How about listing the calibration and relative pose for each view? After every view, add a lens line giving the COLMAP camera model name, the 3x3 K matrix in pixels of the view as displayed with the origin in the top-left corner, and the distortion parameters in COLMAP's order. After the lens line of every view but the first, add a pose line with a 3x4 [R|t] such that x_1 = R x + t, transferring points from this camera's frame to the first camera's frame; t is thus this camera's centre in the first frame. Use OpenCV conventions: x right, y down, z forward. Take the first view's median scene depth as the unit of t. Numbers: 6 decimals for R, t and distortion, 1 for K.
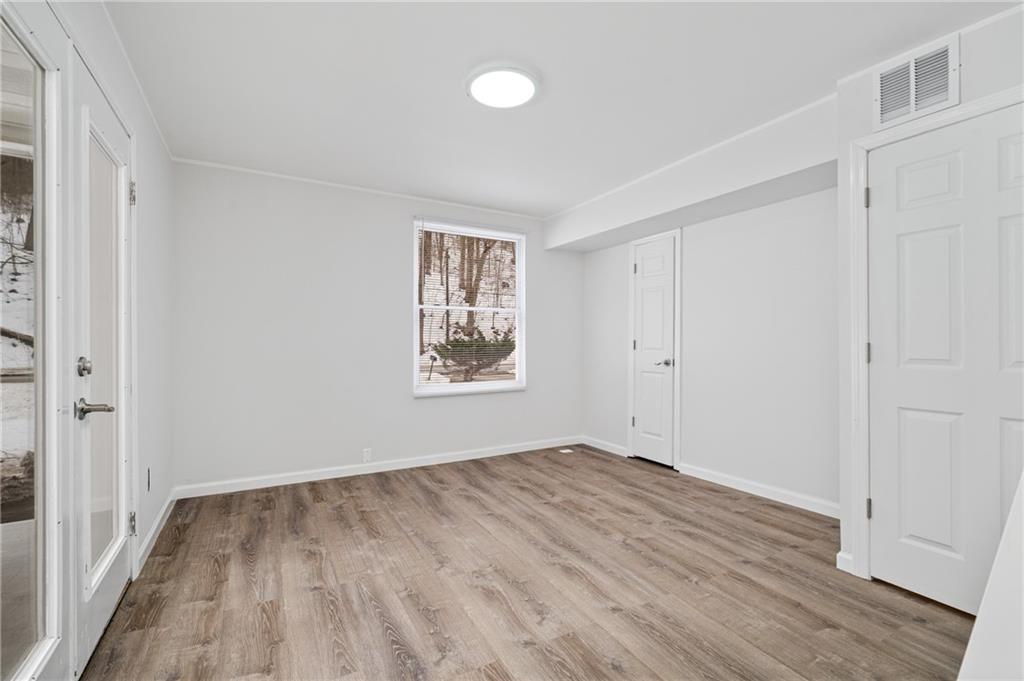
lens RADIAL K [[461.7, 0, 515.8], [0, 461.7, 336.4], [0, 0, 1]] dist [-0.000971, 0.000703]
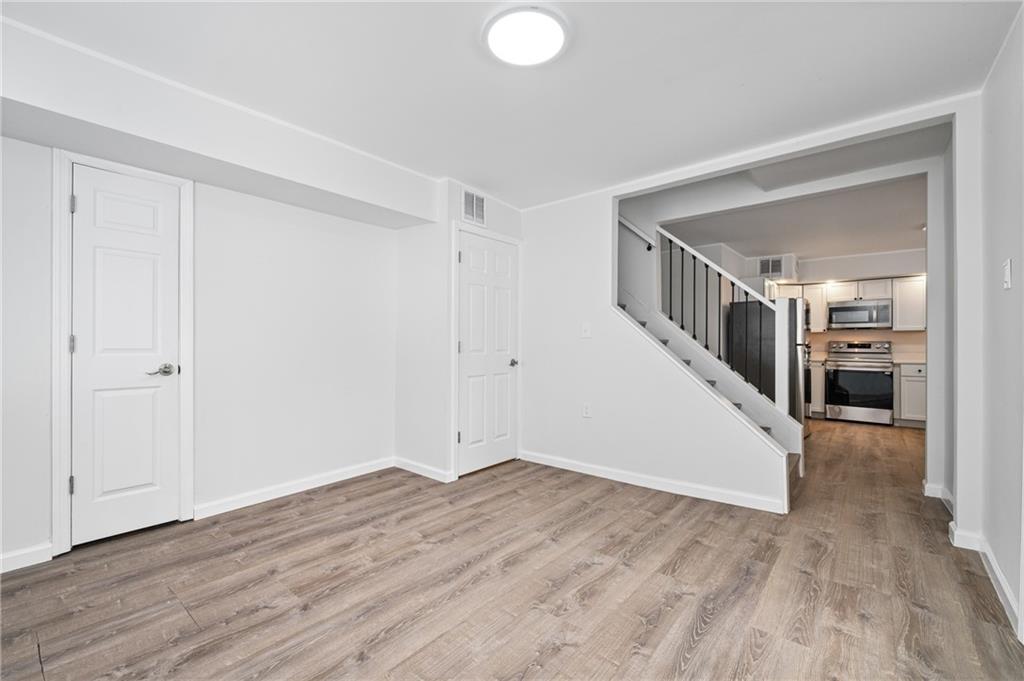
lens RADIAL K [[435.8, 0, 507.4], [0, 435.8, 342.0], [0, 0, 1]] dist [-0.000307, 0.000755]
pose [[-0.359793, 0.000668, 0.933032, -0.638663], [-0.014941, 0.999867, -0.006477, 0.018147], [-0.932912, -0.016271, -0.359736, 1.107581]]
